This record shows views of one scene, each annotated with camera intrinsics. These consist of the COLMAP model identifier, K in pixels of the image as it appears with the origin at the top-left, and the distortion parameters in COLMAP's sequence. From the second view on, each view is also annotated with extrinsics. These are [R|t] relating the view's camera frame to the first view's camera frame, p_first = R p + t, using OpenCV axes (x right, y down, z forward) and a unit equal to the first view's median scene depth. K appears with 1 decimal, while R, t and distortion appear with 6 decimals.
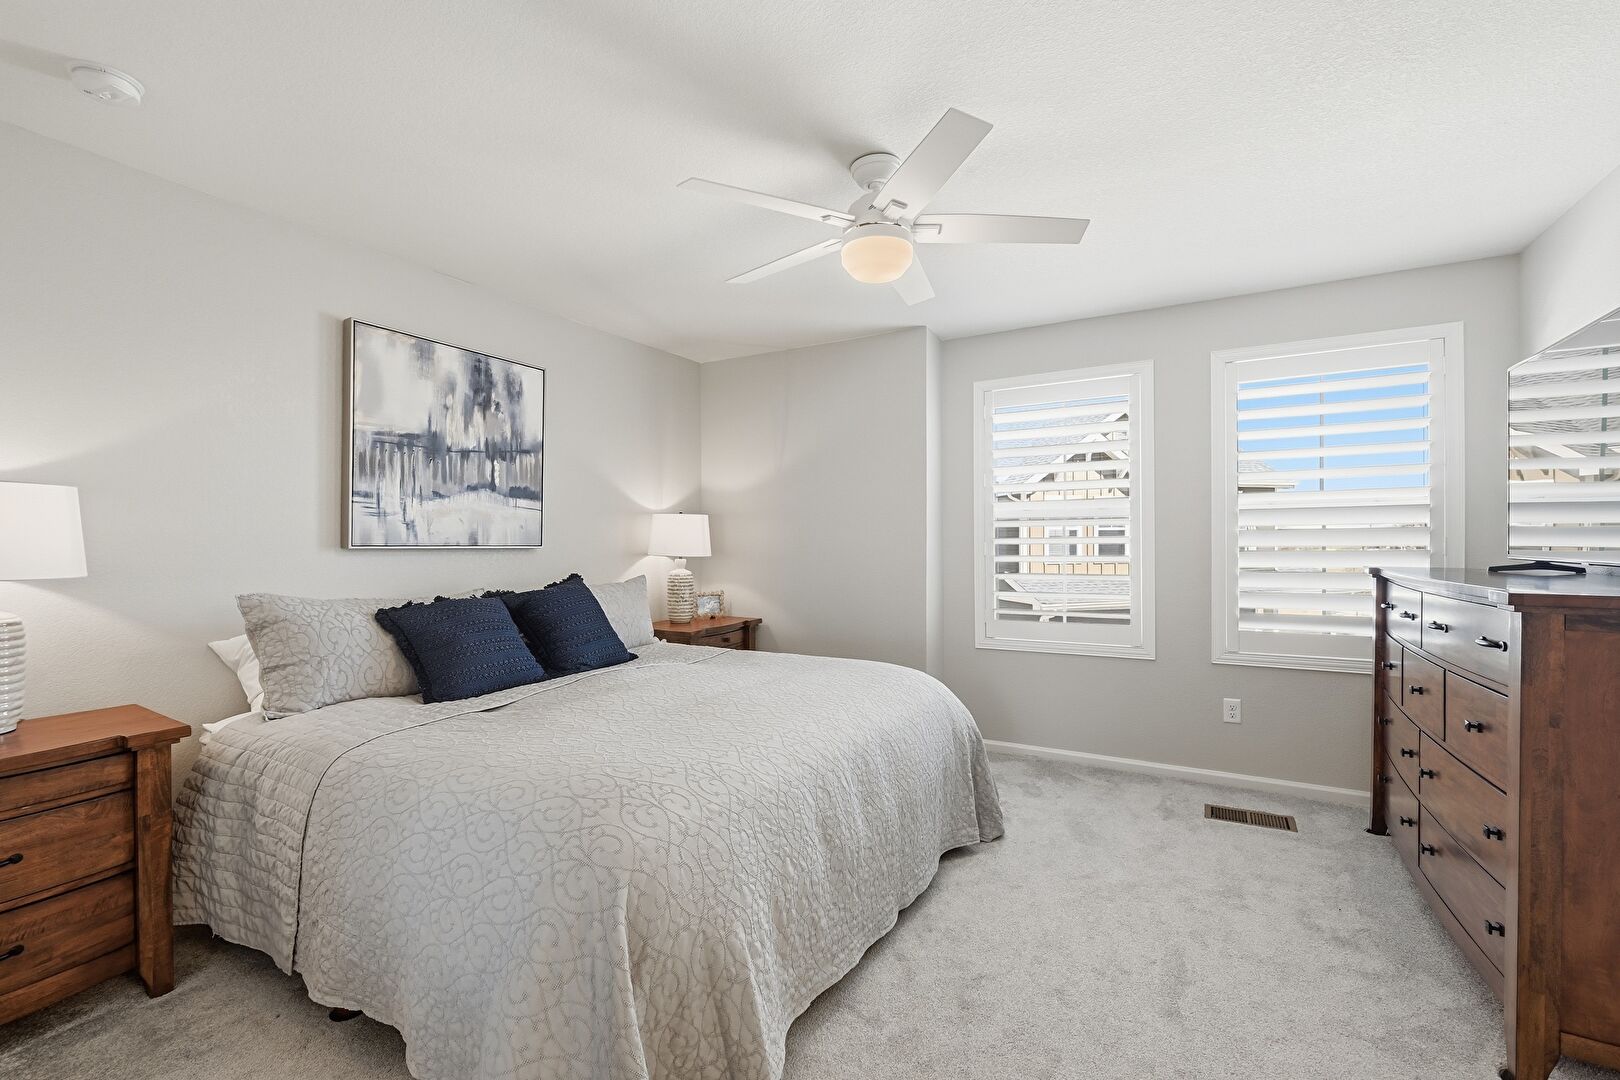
lens RADIAL K [[672.9, 0, 819.1], [0, 672.9, 546.2], [0, 0, 1]] dist [0.003079, 0.000243]
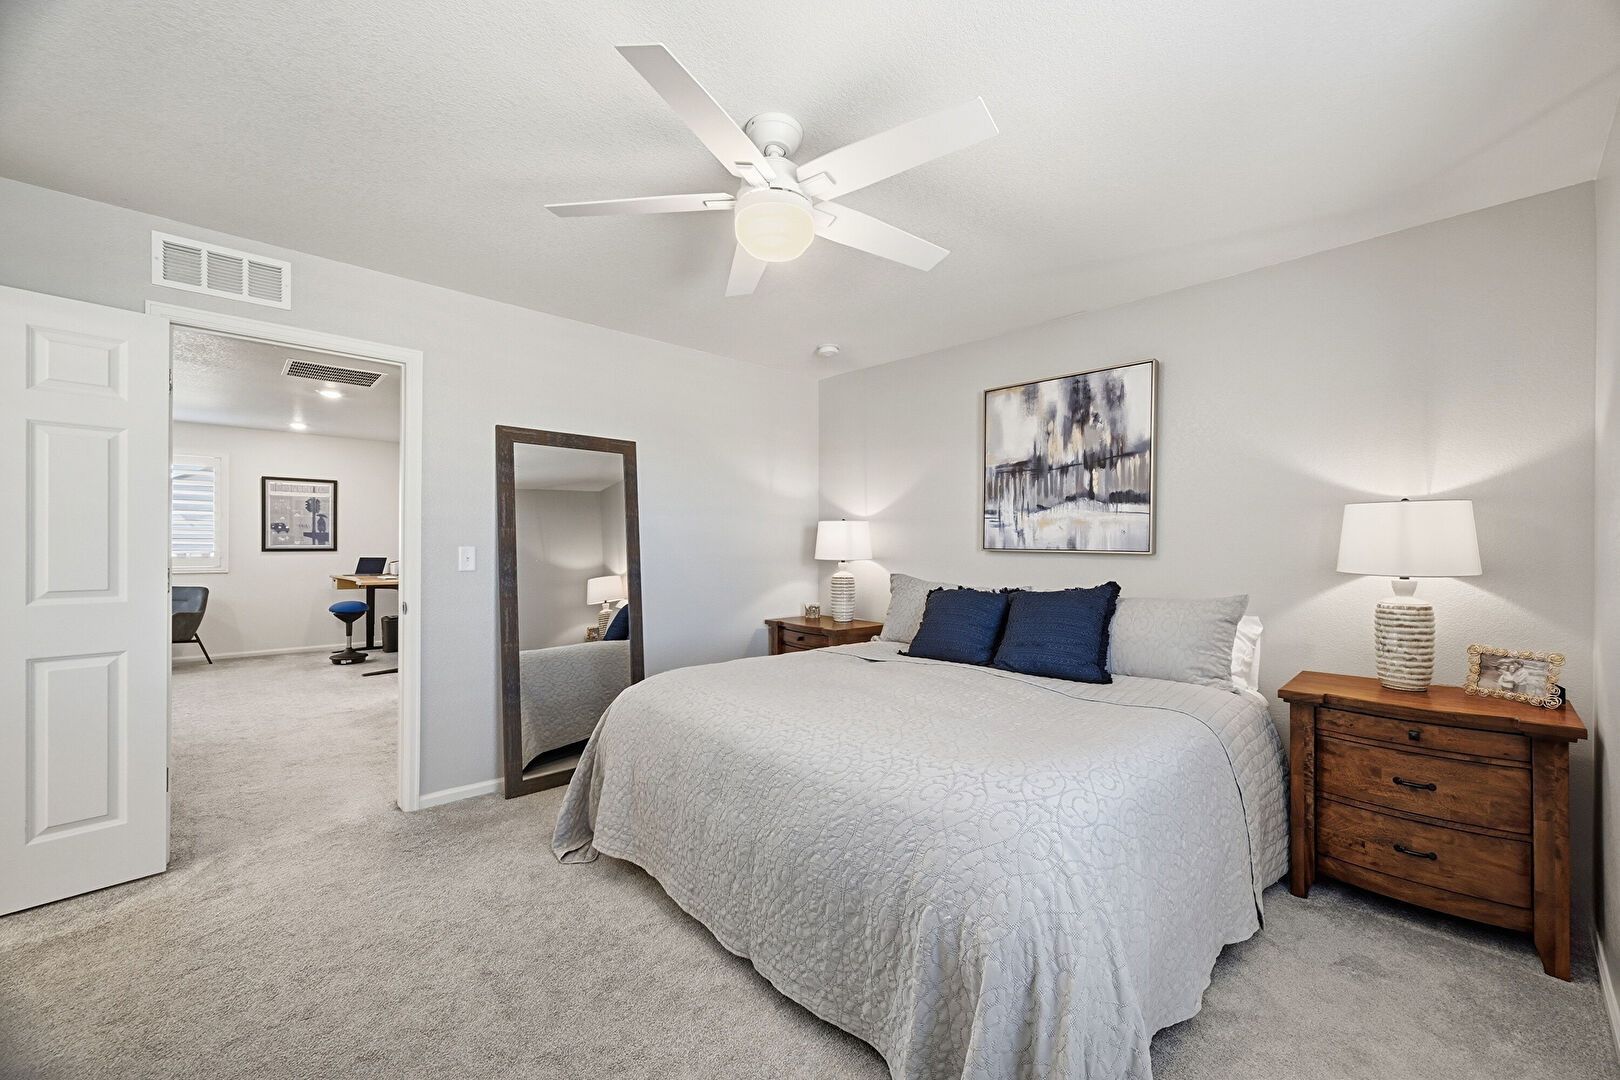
lens RADIAL K [[675.2, 0, 819.1], [0, 675.2, 533.5], [0, 0, 1]] dist [-0.001494, 0.000777]
pose [[-0.283947, -0.004301, -0.958830, 0.675334], [-0.003254, 0.999989, -0.003522, -0.023083], [0.958834, 0.002120, -0.283958, 0.918605]]
